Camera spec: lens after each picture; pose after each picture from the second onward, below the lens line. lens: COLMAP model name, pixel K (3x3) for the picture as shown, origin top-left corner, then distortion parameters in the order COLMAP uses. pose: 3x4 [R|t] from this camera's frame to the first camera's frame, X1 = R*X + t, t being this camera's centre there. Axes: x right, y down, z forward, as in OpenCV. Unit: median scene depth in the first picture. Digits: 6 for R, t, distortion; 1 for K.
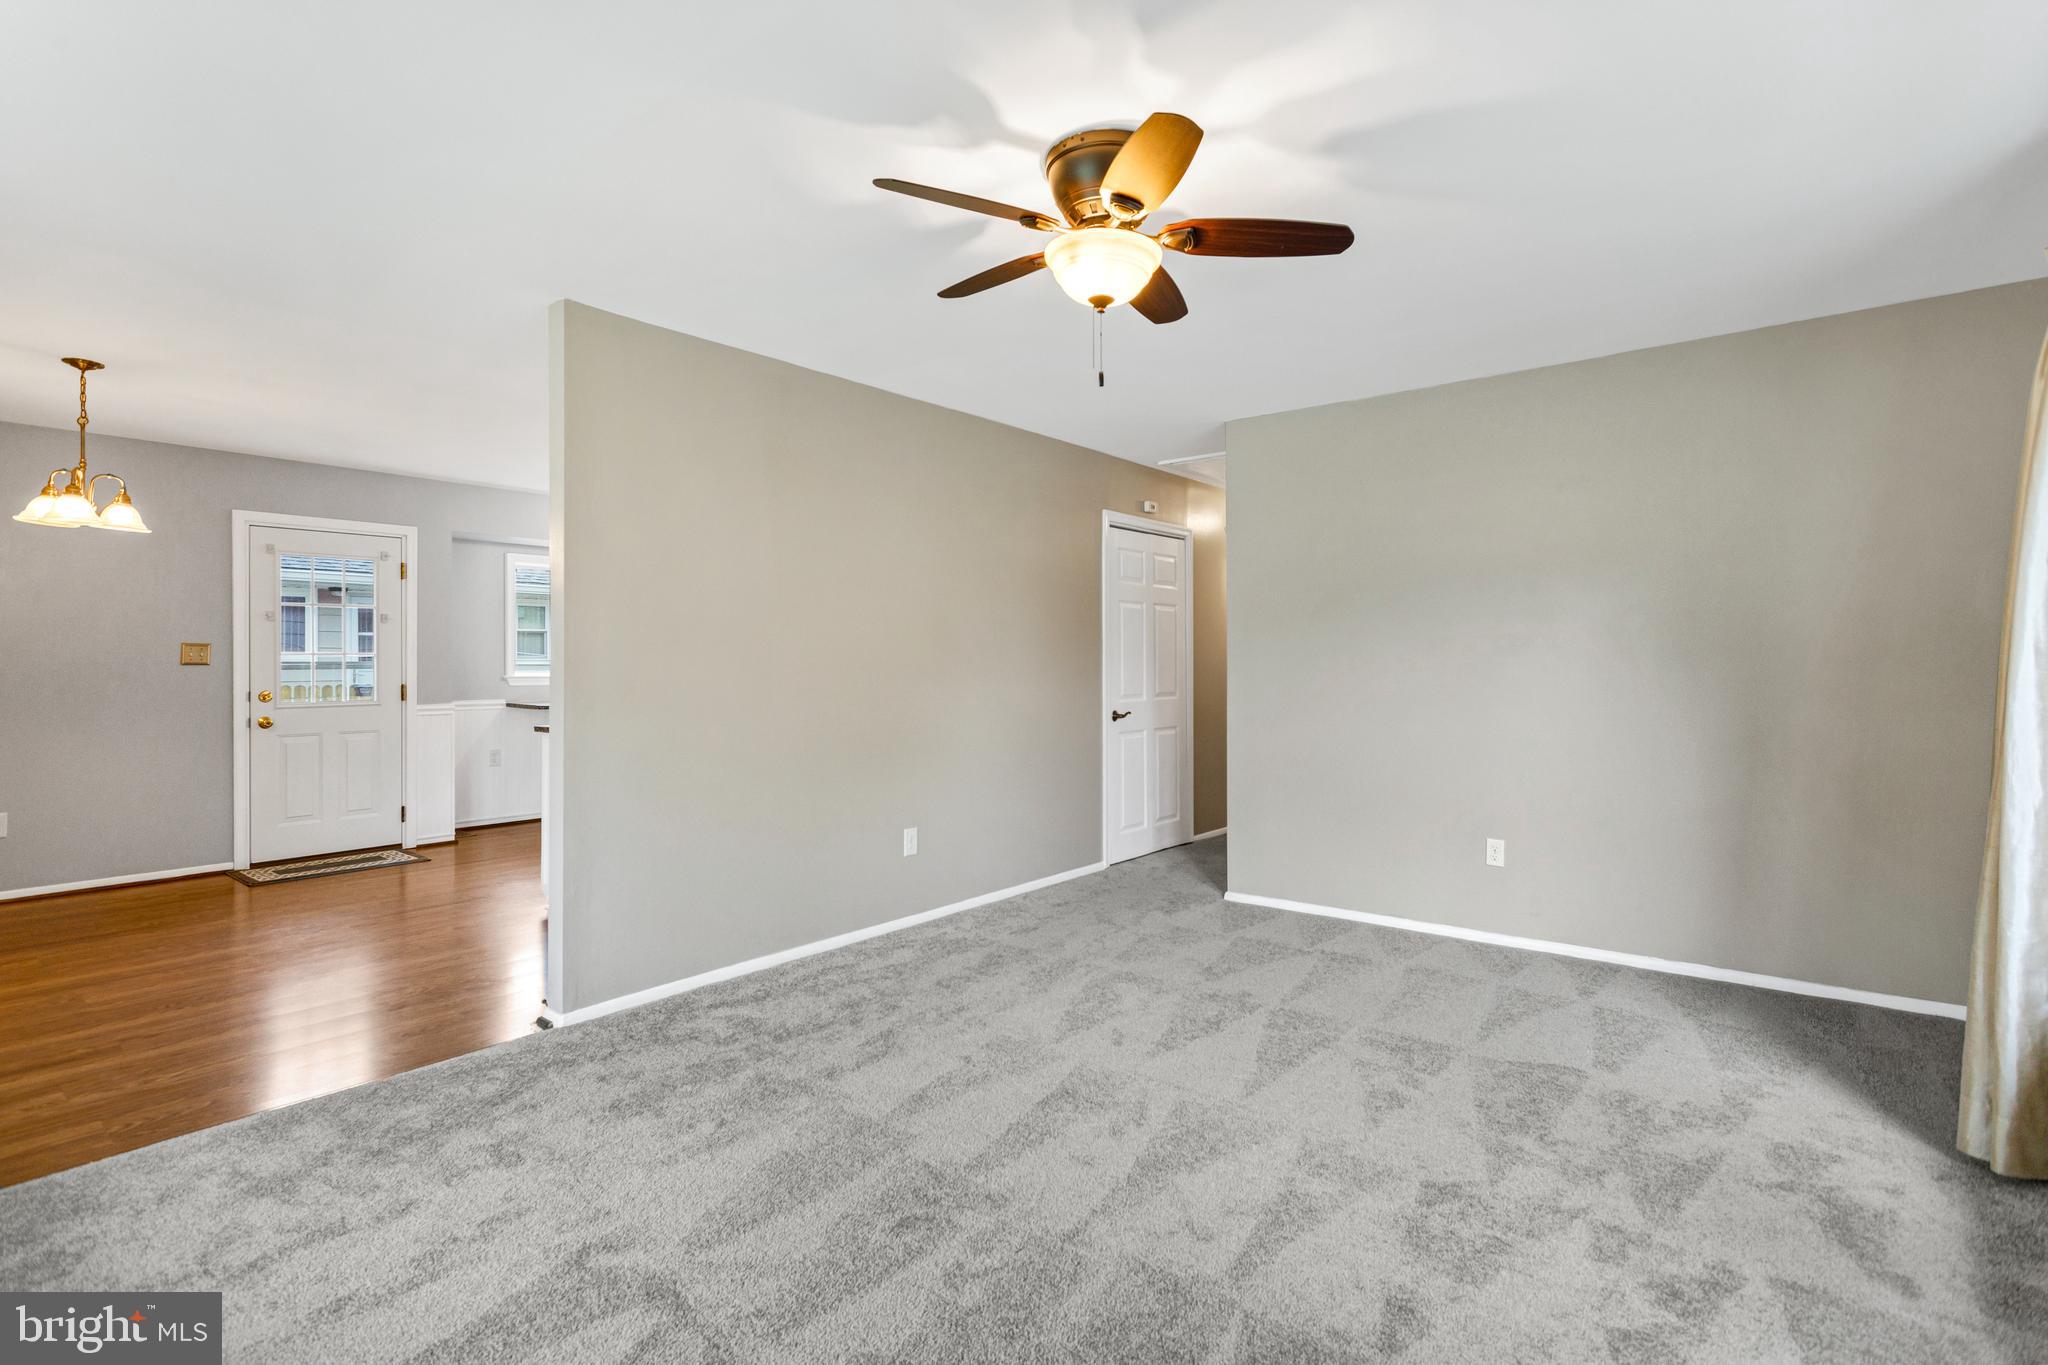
lens RADIAL K [[962.1, 0, 1021.5], [0, 962.1, 664.6], [0, 0, 1]] dist [0.002858, 0.000913]
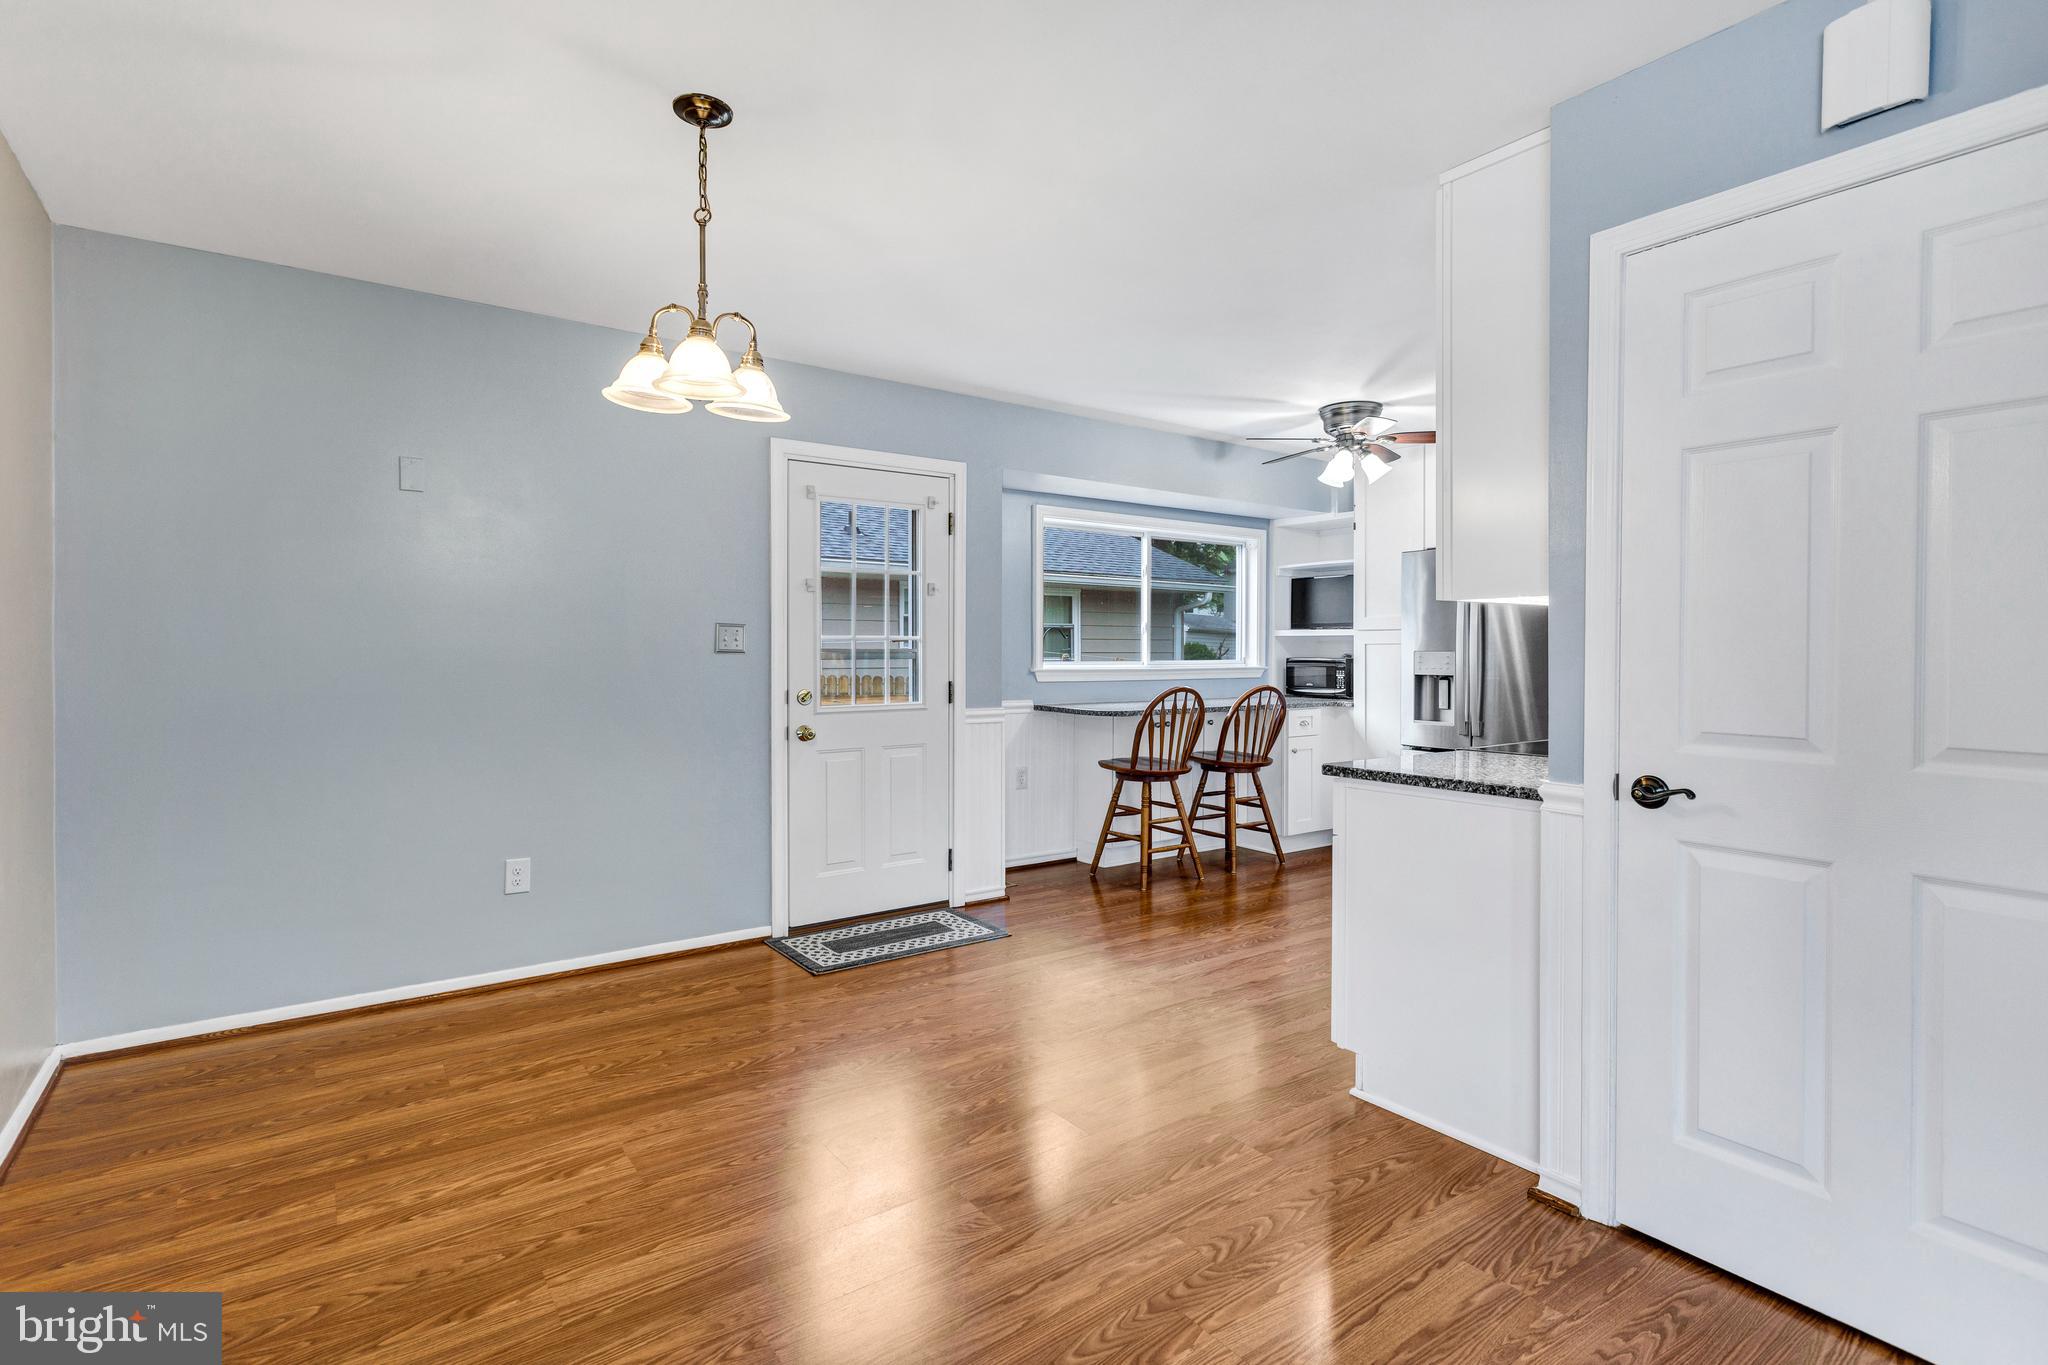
lens RADIAL K [[962.1, 0, 1021.5], [0, 962.1, 664.6], [0, 0, 1]] dist [0.002858, 0.000913]
pose [[0.965841, 0.006570, -0.259050, -0.655796], [-0.003711, 0.999927, 0.011524, -0.000214], [0.259107, -0.010169, 0.965795, 0.514421]]
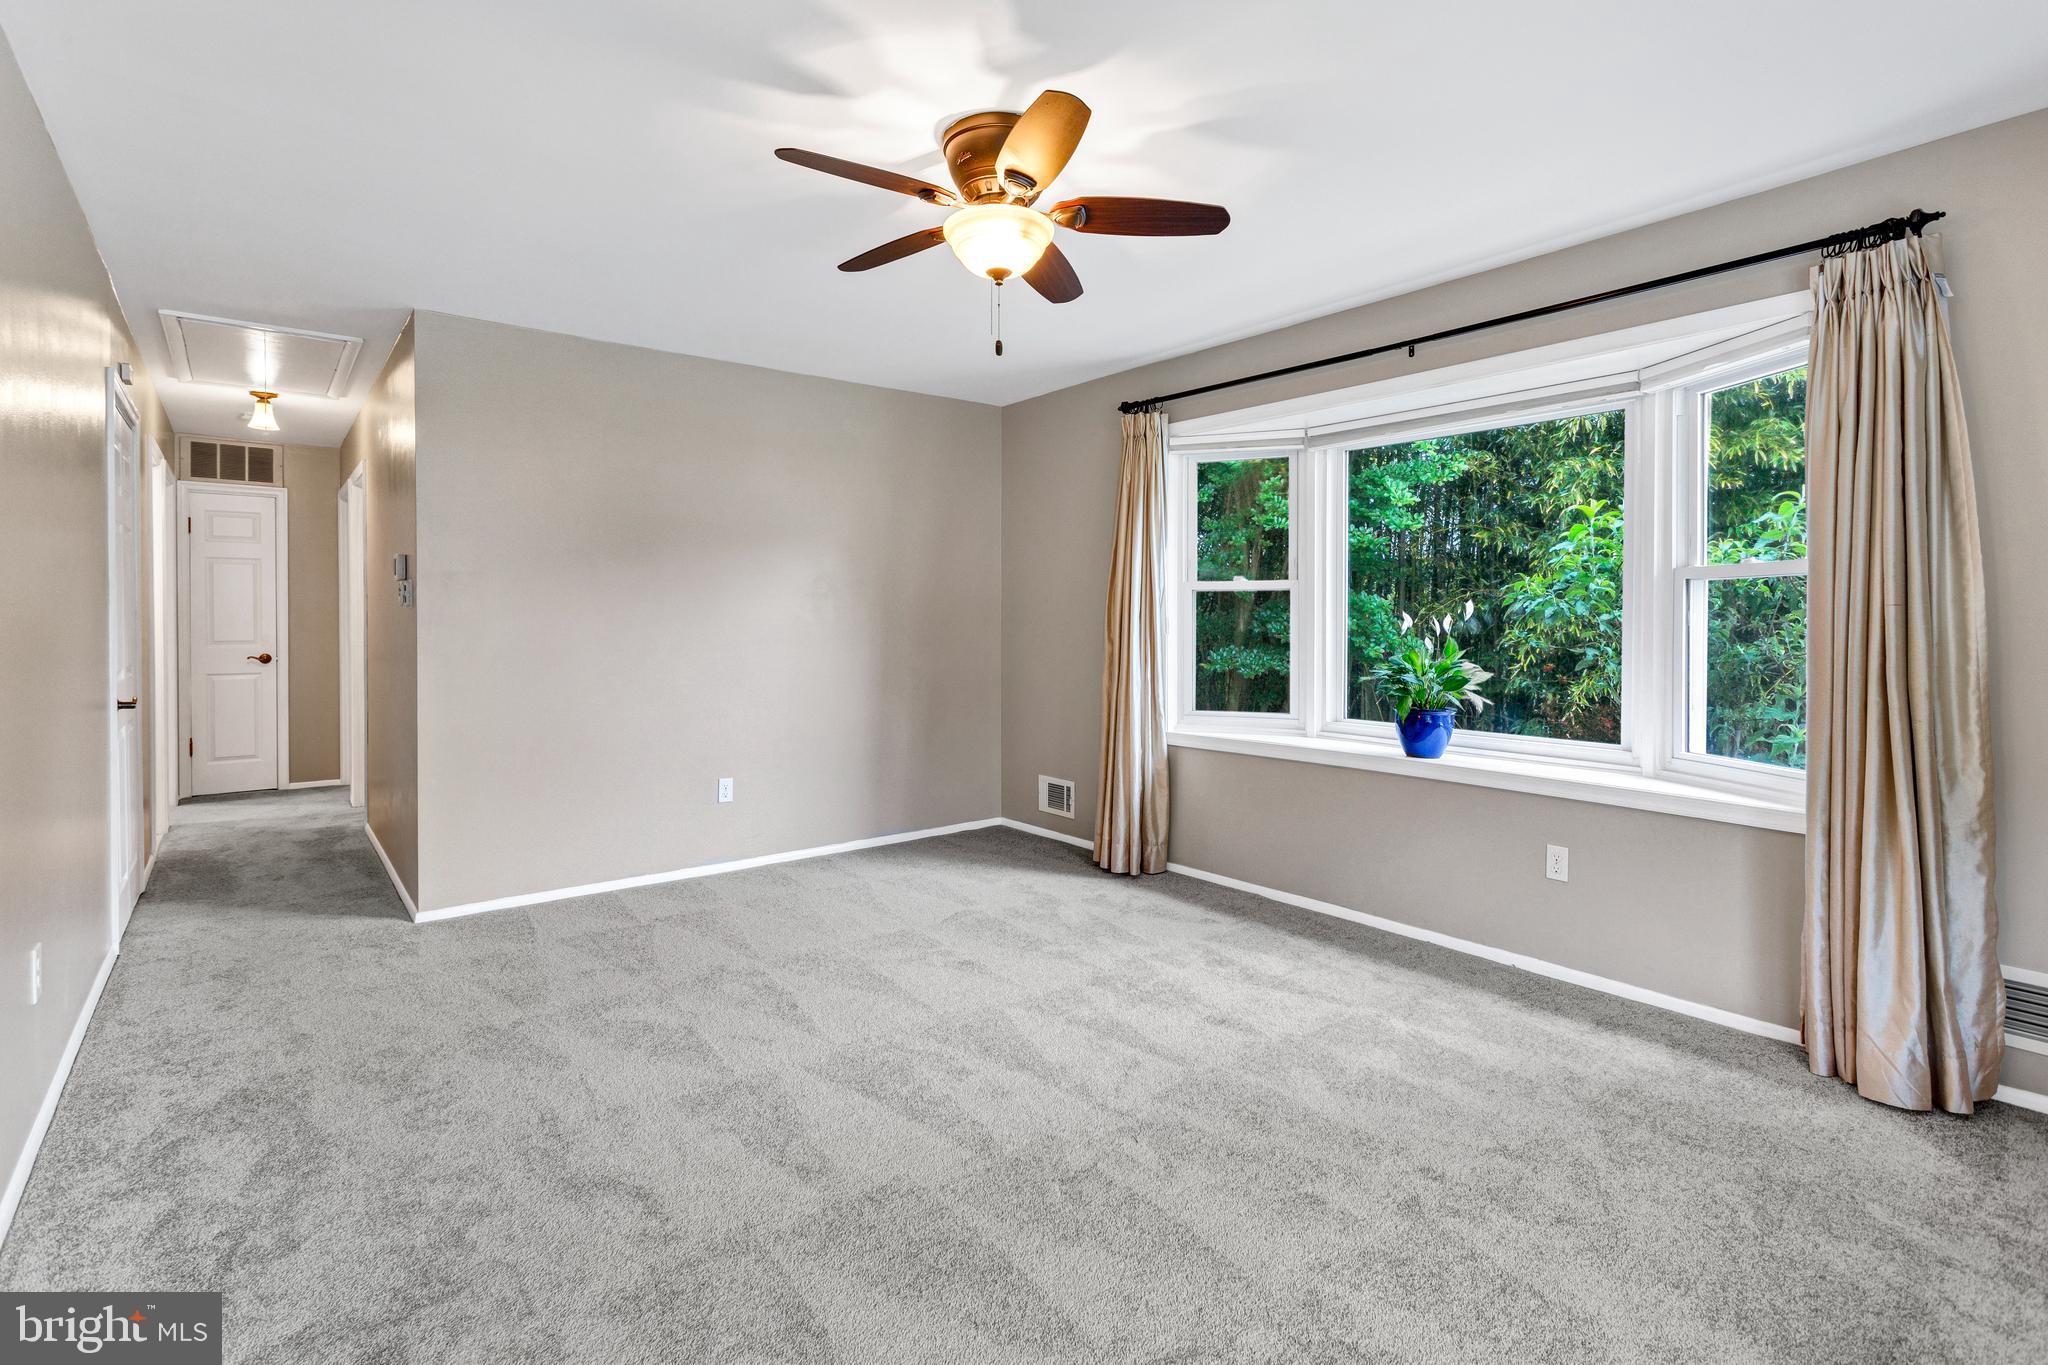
lens RADIAL K [[982.4, 0, 1029.6], [0, 982.4, 655.5], [0, 0, 1]] dist [0.003154, 0.000844]
pose [[0.217644, -0.030860, 0.975540, -0.559985], [0.001614, 0.999510, 0.031258, 0.006029], [-0.976027, -0.005228, 0.217587, 0.437060]]
